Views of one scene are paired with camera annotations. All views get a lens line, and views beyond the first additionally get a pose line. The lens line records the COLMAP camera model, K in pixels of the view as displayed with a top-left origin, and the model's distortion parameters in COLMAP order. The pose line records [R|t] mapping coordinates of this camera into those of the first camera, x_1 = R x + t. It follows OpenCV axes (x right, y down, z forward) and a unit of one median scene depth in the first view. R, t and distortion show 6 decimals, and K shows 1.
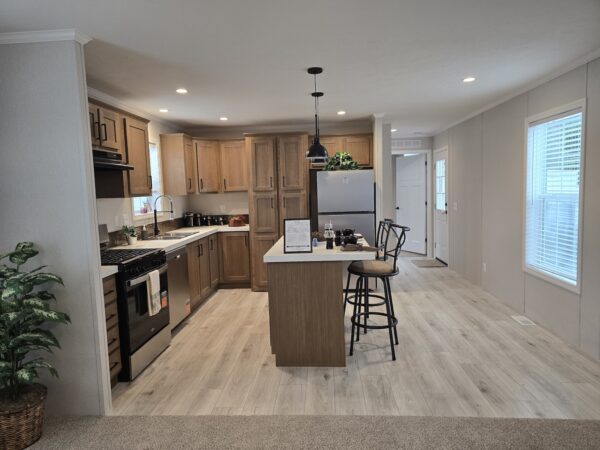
lens RADIAL K [[401.2, 0, 297.3], [0, 401.2, 221.8], [0, 0, 1]] dist [0.043817, -0.039790]
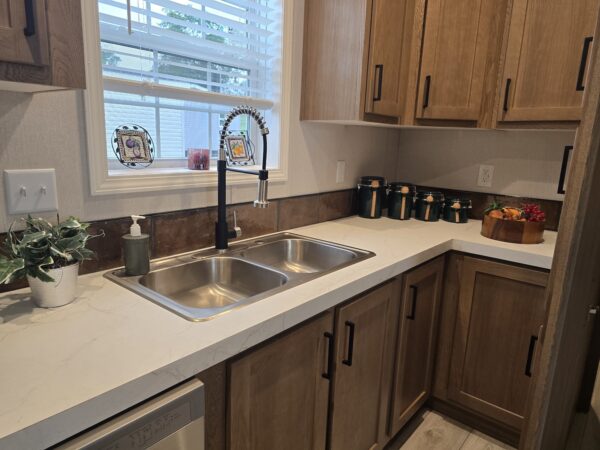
lens RADIAL K [[401.2, 0, 297.3], [0, 401.2, 221.8], [0, 0, 1]] dist [0.043817, -0.039790]
pose [[0.807587, 0.209314, -0.551353, -0.121851], [-0.127758, 0.974789, 0.182934, -0.039338], [0.575743, -0.077295, 0.813969, 0.670233]]
